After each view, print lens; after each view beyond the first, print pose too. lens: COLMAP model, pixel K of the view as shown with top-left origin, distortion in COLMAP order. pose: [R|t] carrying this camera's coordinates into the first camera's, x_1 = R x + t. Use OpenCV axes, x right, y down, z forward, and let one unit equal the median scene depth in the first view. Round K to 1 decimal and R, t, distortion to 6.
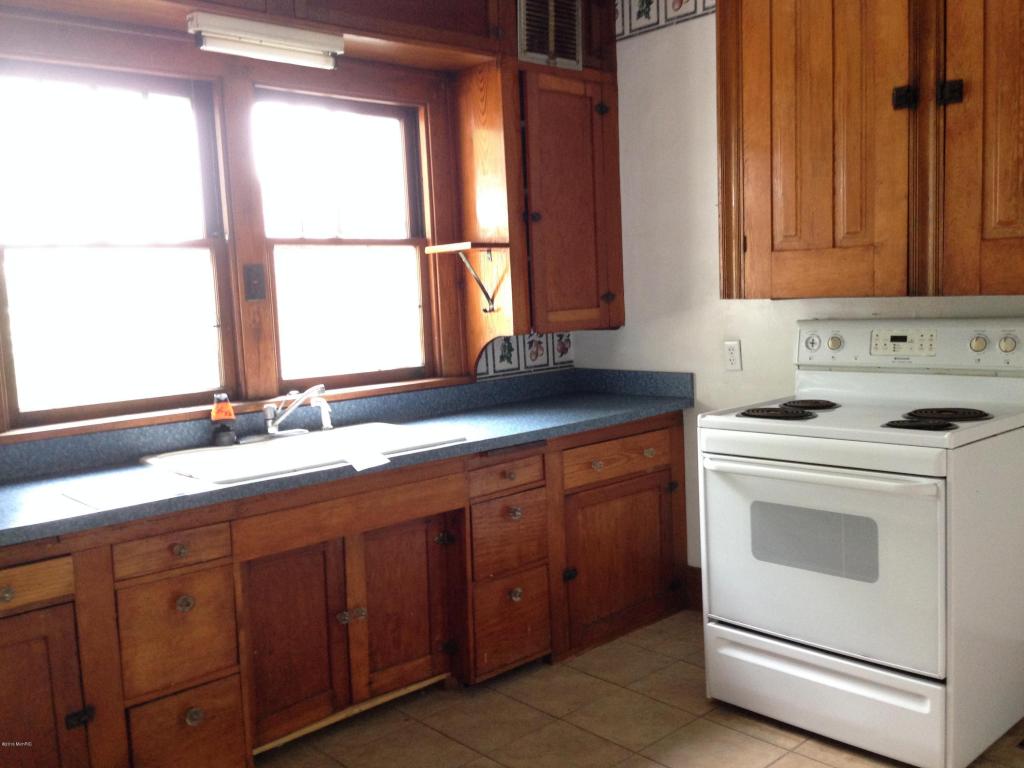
lens RADIAL K [[957.7, 0, 512.0], [0, 957.7, 407.7], [0, 0, 1]] dist [-0.006928, 0.001797]
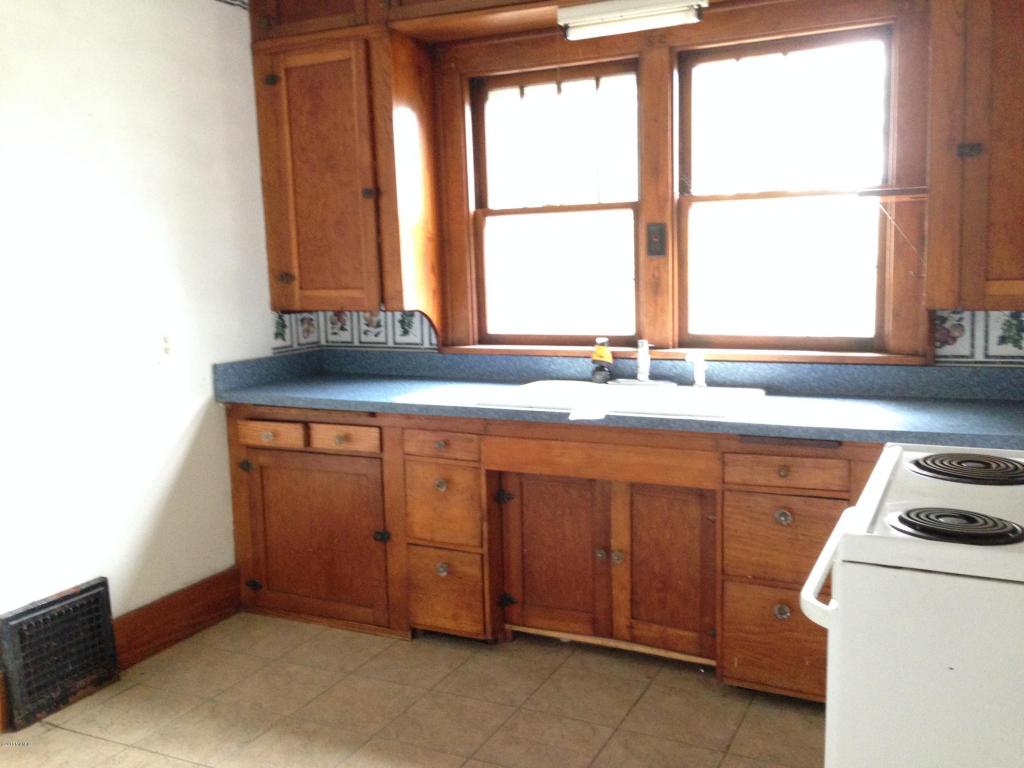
lens RADIAL K [[967.2, 0, 512.0], [0, 967.2, 384.0], [0, 0, 1]] dist [0.190635, 0.001841]
pose [[0.358434, 0.171767, -0.917617, 0.764710], [-0.108123, 0.983951, 0.141949, -0.116693], [0.927273, 0.048337, 0.371254, 0.475130]]
